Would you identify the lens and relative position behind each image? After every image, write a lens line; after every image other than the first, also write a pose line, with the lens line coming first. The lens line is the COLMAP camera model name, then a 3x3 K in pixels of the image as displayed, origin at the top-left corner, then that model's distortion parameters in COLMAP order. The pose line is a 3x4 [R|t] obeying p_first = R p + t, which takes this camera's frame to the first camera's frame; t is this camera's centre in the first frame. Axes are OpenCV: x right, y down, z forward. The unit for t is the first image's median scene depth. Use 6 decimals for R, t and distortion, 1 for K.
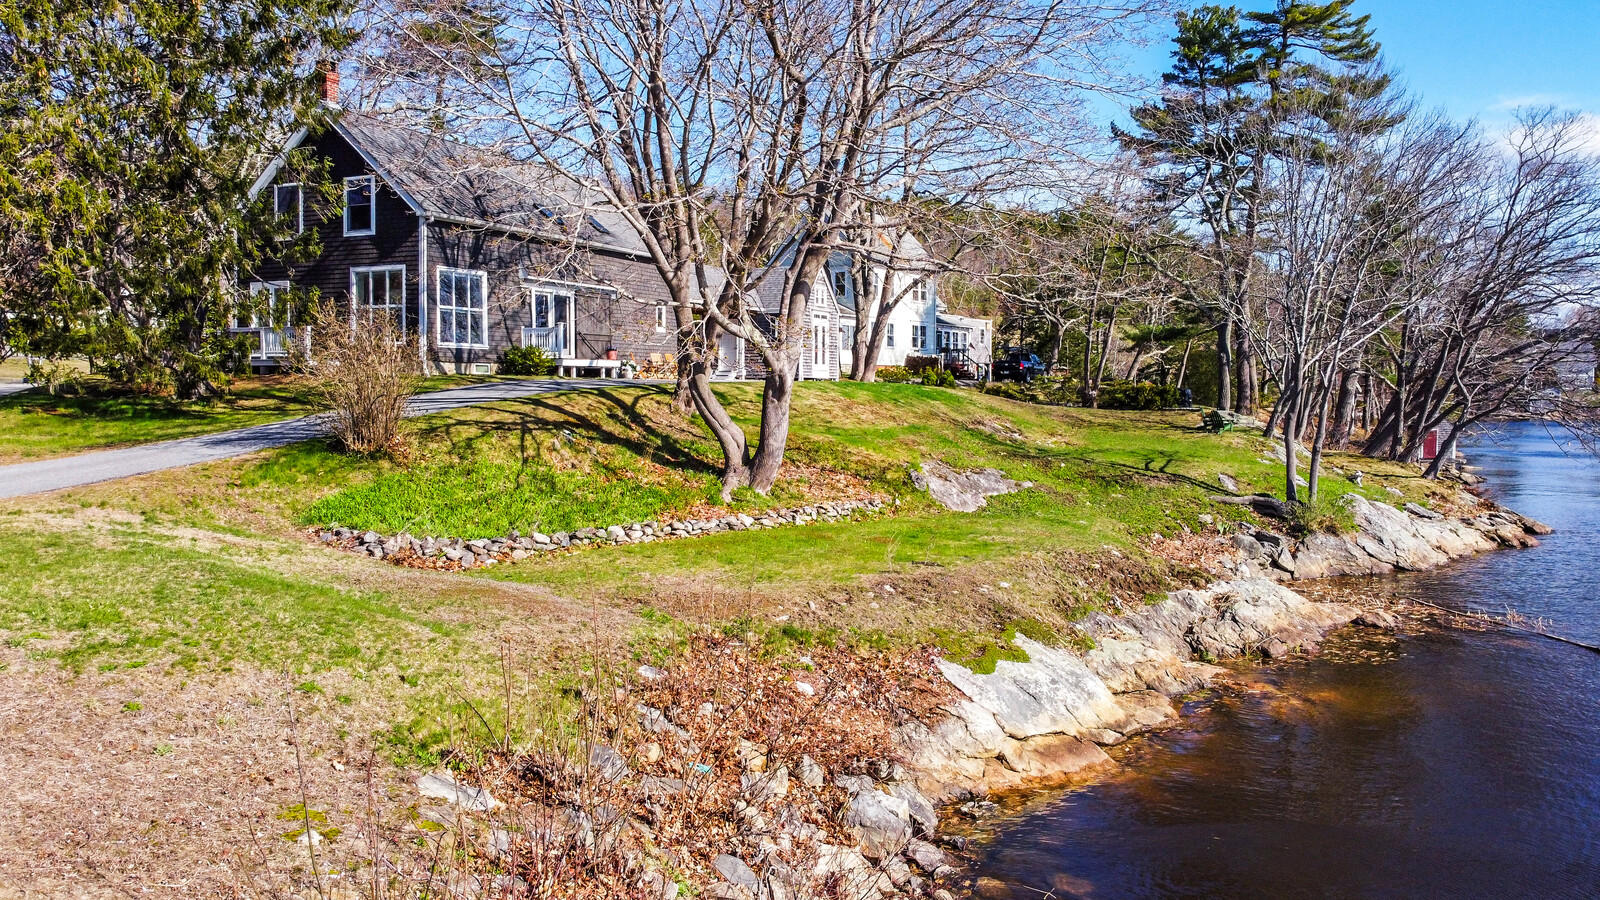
lens RADIAL K [[1205.3, 0, 800.0], [0, 1205.3, 450.0], [0, 0, 1]] dist [0.011124, 0.001822]
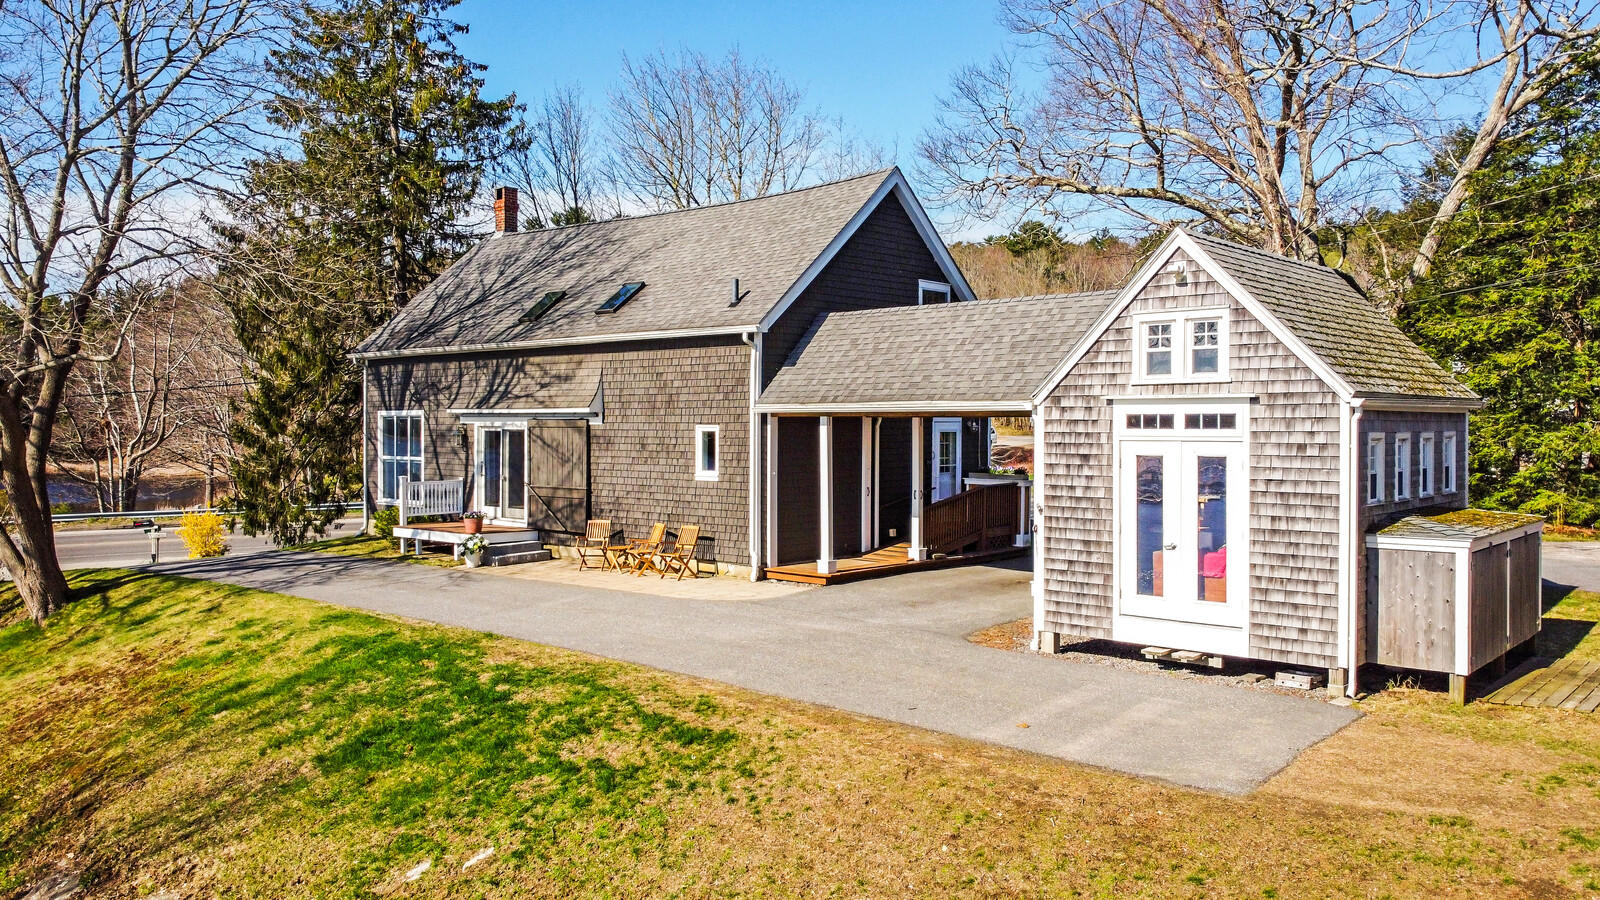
lens RADIAL K [[1205.3, 0, 800.0], [0, 1205.3, 450.0], [0, 0, 1]] dist [0.011124, 0.001822]
pose [[-0.276696, 0.018459, -0.960780, 0.516325], [-0.050252, 0.998170, 0.033649, -0.186904], [0.959643, 0.057592, -0.275262, 1.702561]]
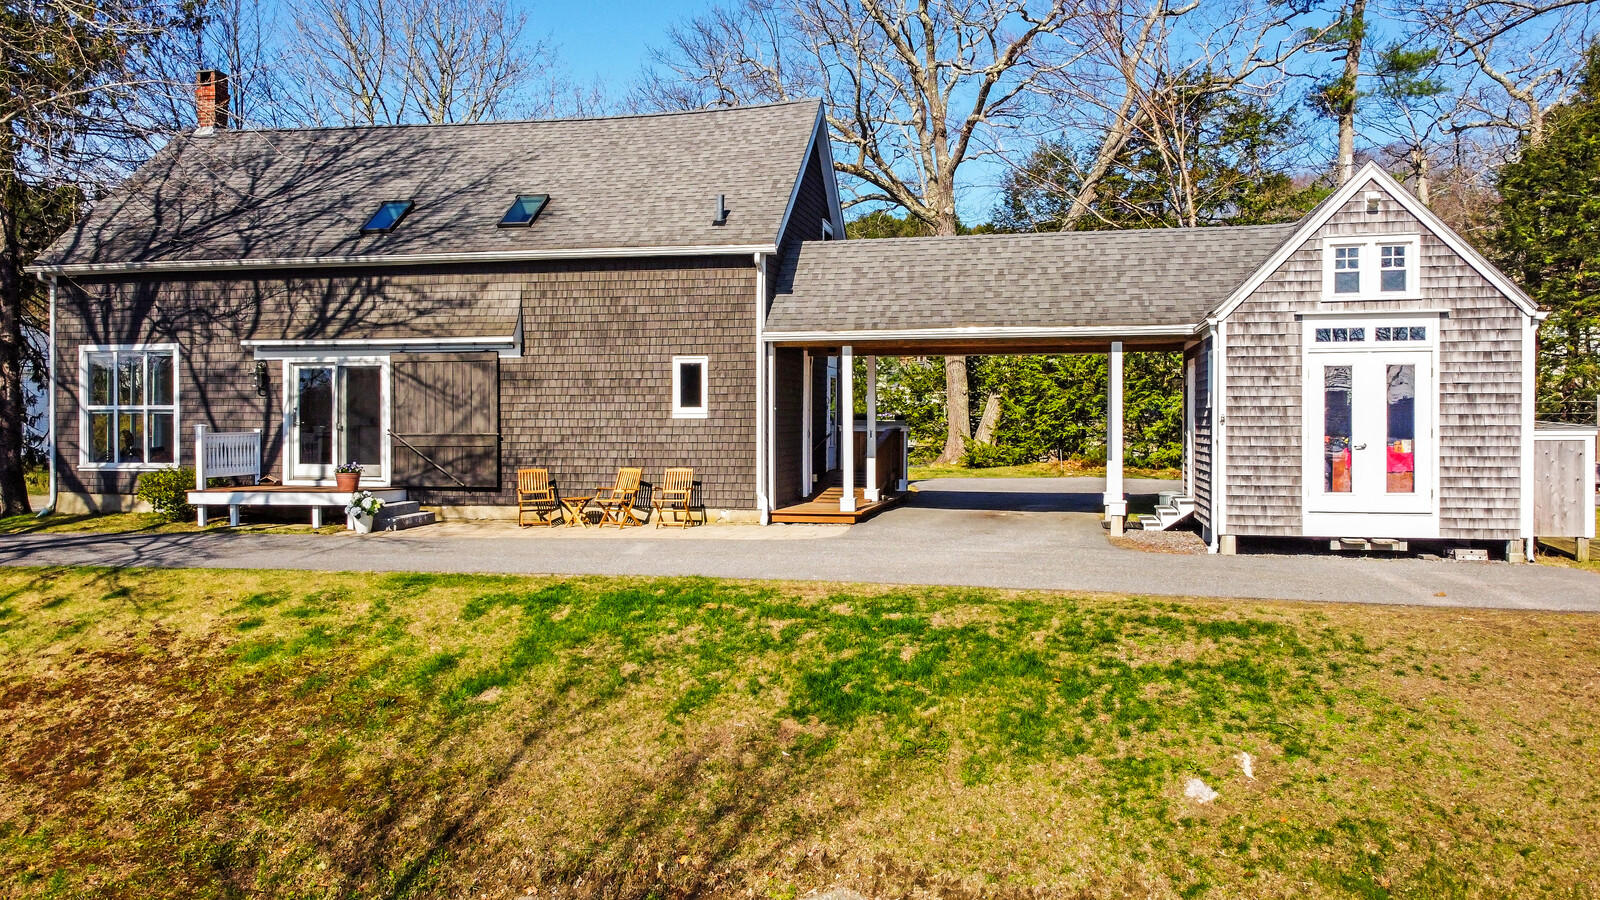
lens RADIAL K [[1205.3, 0, 800.0], [0, 1205.3, 450.0], [0, 0, 1]] dist [0.011124, 0.001822]
pose [[0.233950, 0.018247, -0.972077, 0.480036], [-0.047898, 0.998826, 0.007221, -0.131670], [0.971068, 0.044871, 0.234550, 1.354819]]
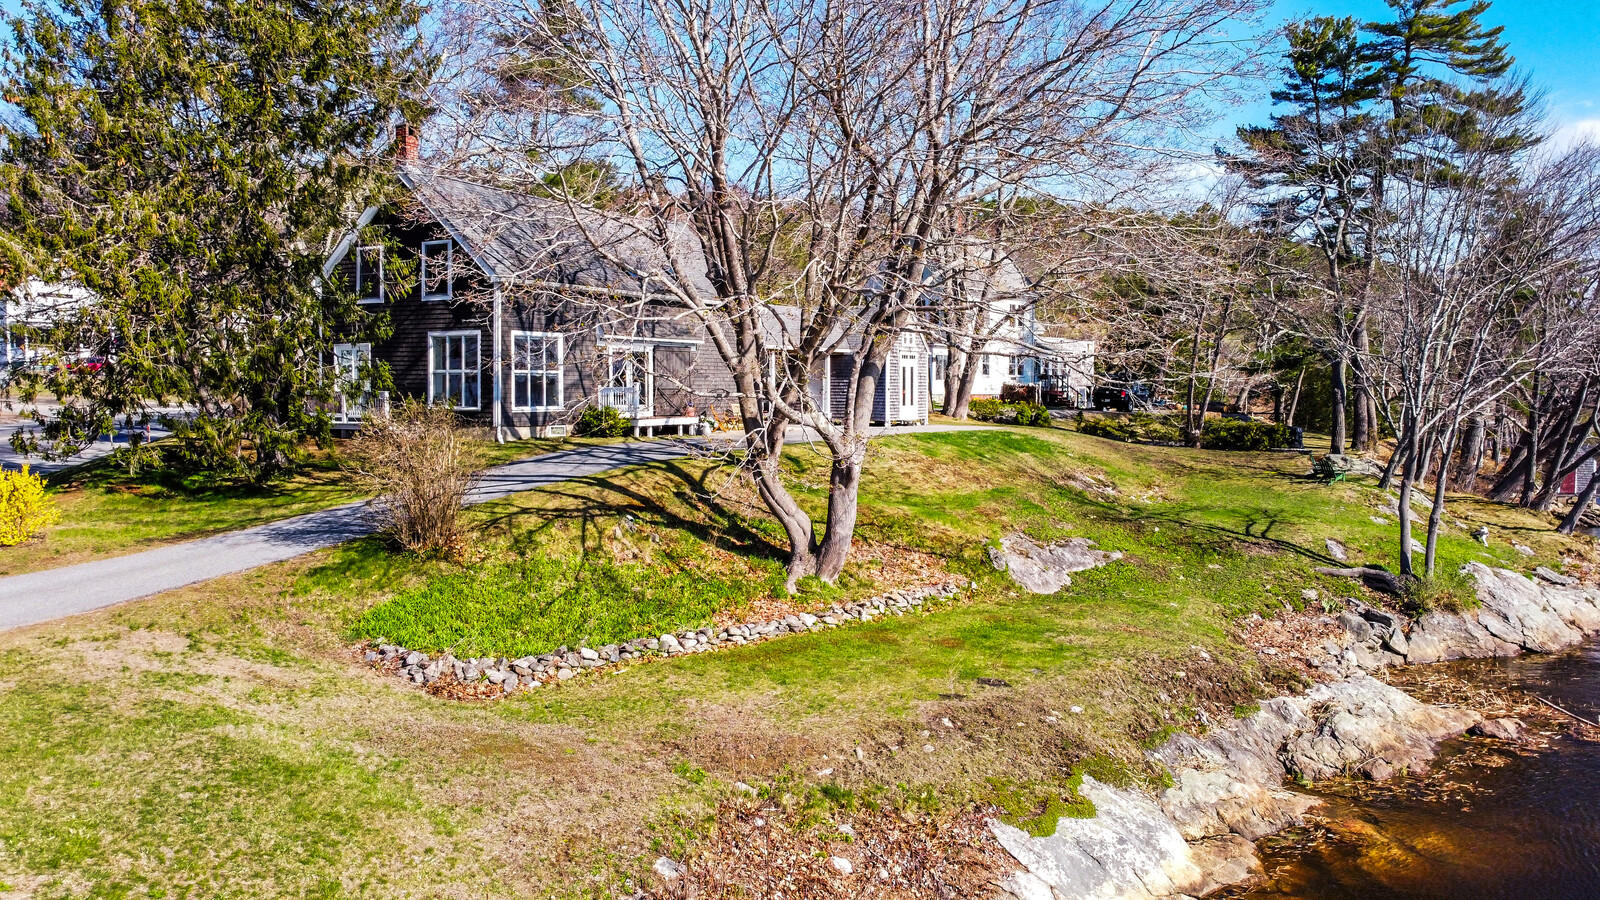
lens RADIAL K [[1205.3, 0, 800.0], [0, 1205.3, 450.0], [0, 0, 1]] dist [0.011124, 0.001822]
pose [[0.996139, 0.004797, -0.087658, 0.025952], [-0.004666, 0.999988, 0.001697, -0.062770], [0.087665, -0.001281, 0.996149, 0.033054]]
